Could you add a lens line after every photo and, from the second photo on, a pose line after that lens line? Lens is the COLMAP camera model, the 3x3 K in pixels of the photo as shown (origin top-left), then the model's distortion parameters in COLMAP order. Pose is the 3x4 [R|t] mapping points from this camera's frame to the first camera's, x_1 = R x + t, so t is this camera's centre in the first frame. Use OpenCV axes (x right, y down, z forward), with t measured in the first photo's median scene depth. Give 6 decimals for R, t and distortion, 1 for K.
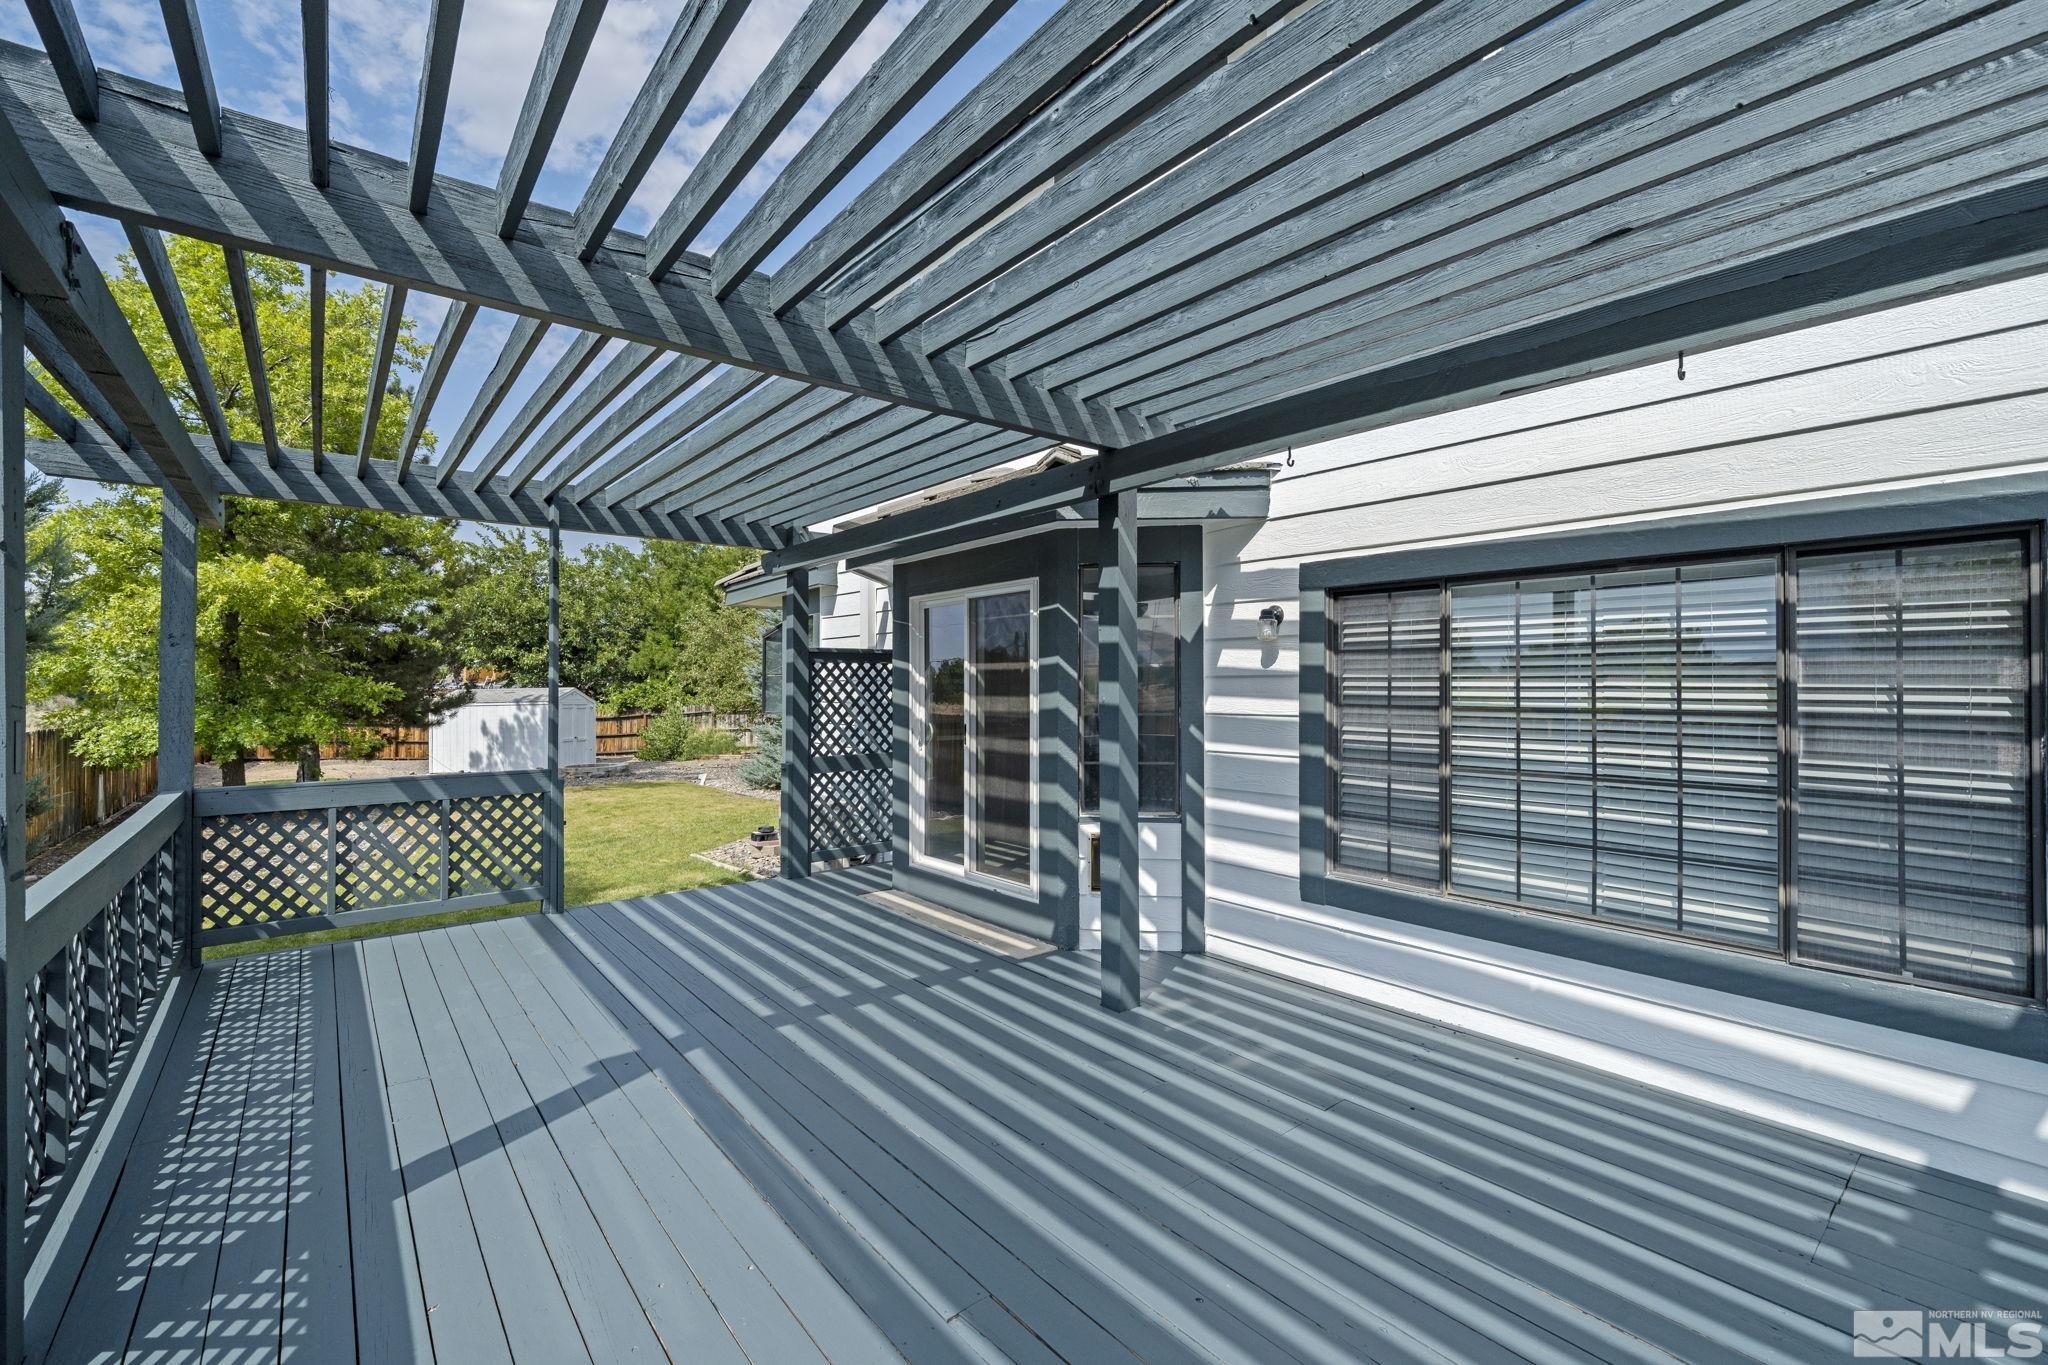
lens RADIAL K [[917.7, 0, 1025.6], [0, 917.7, 682.9], [0, 0, 1]] dist [0.000053, -0.000029]
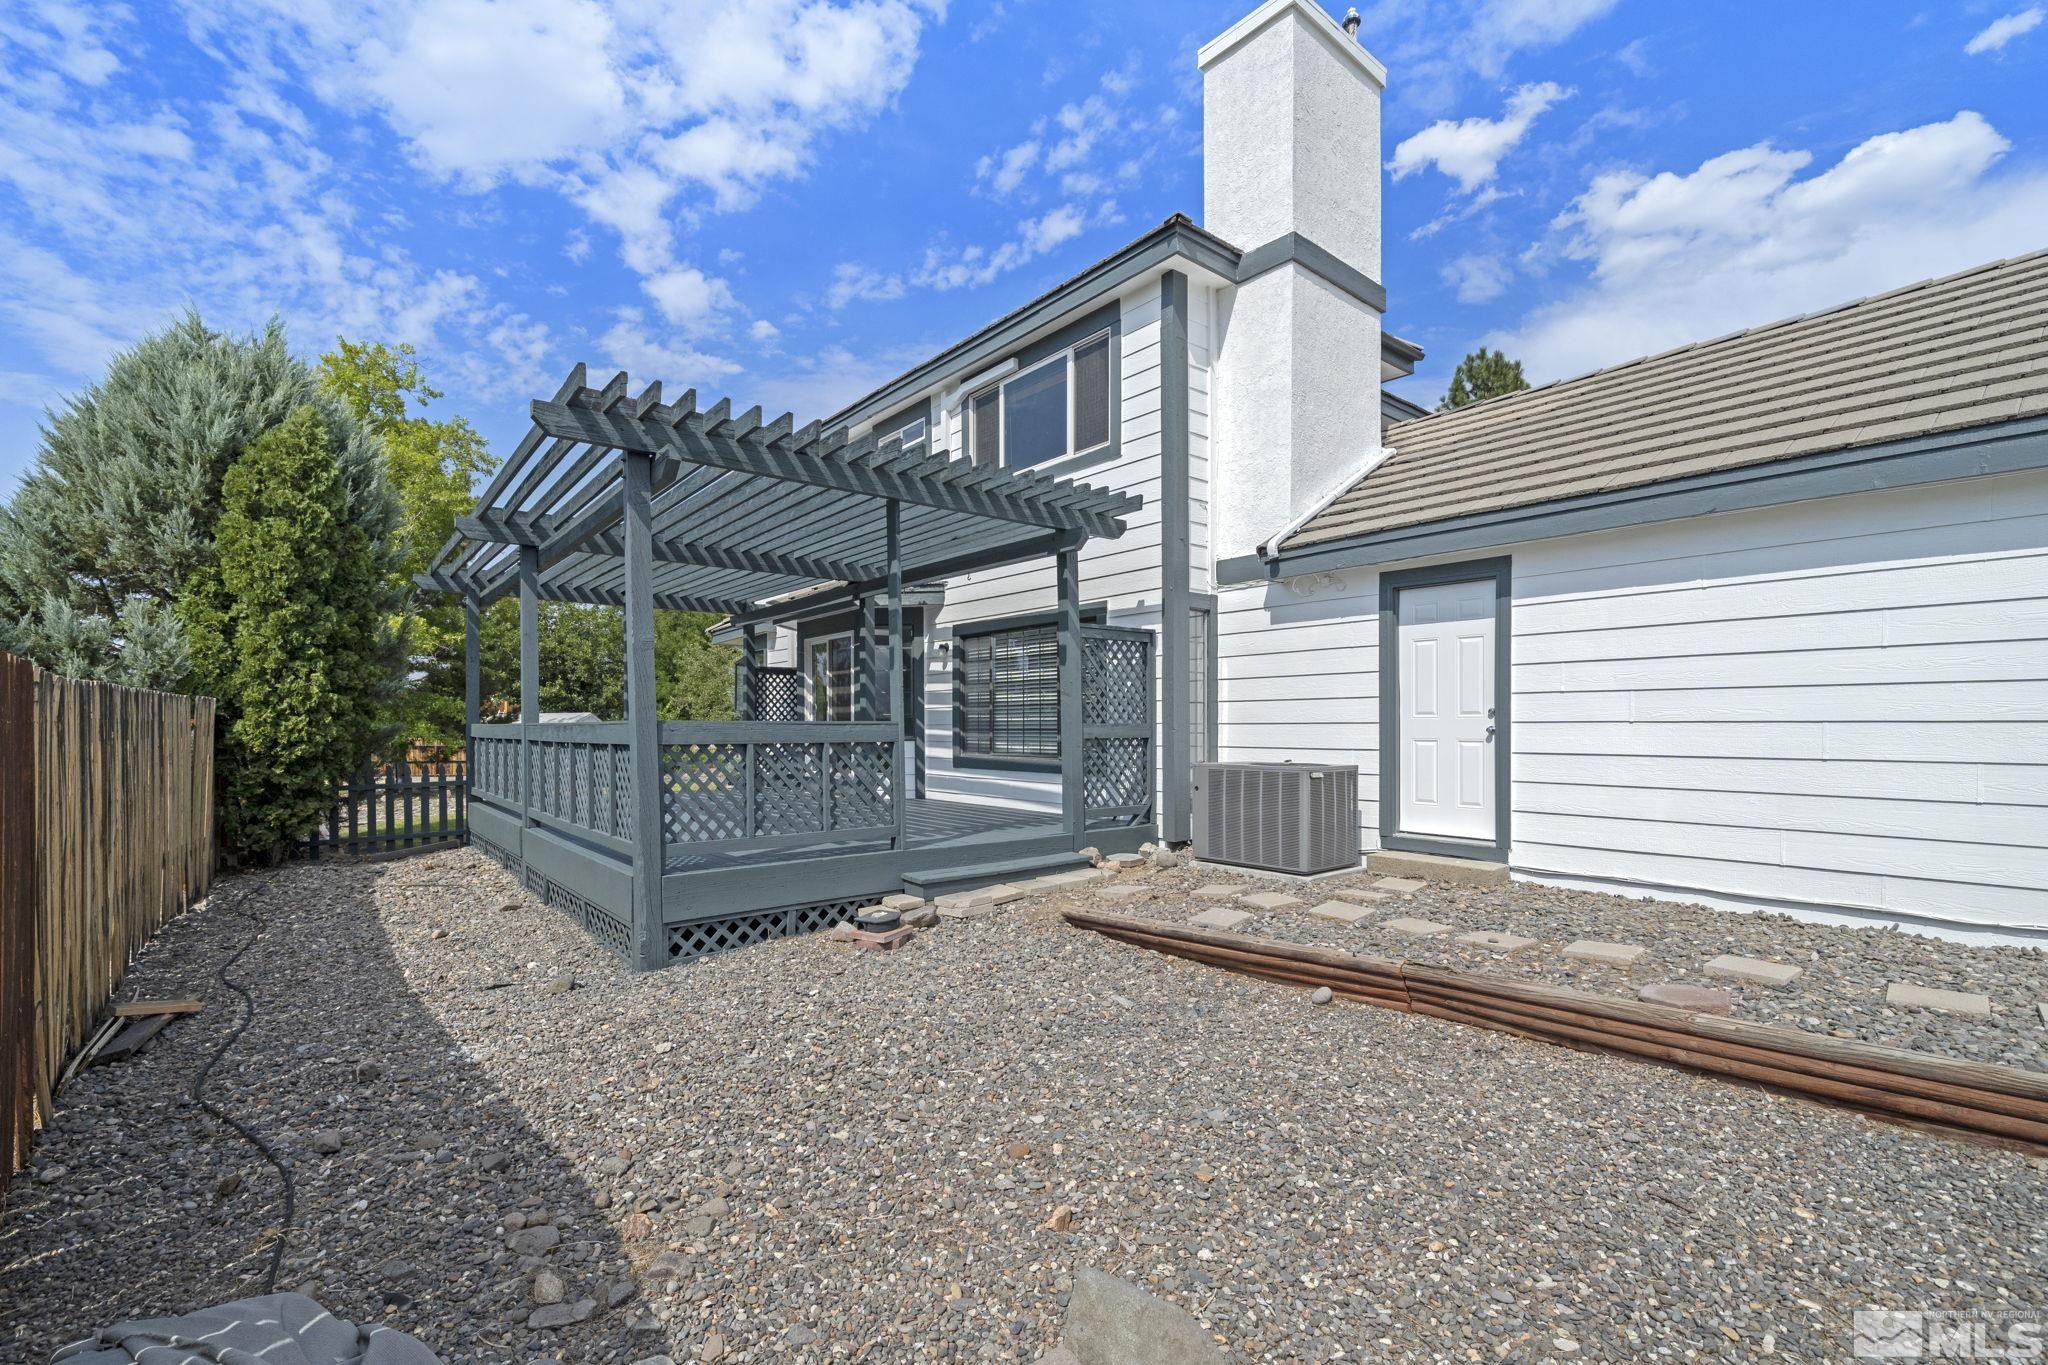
lens RADIAL K [[917.7, 0, 1009.6], [0, 917.7, 726.6], [0, 0, 1]] dist [0.000053, -0.000029]
pose [[0.999959, -0.004873, -0.007653, 0.404537], [0.004926, 0.999964, 0.006865, 0.100553], [0.007619, -0.006902, 0.999947, -1.186050]]
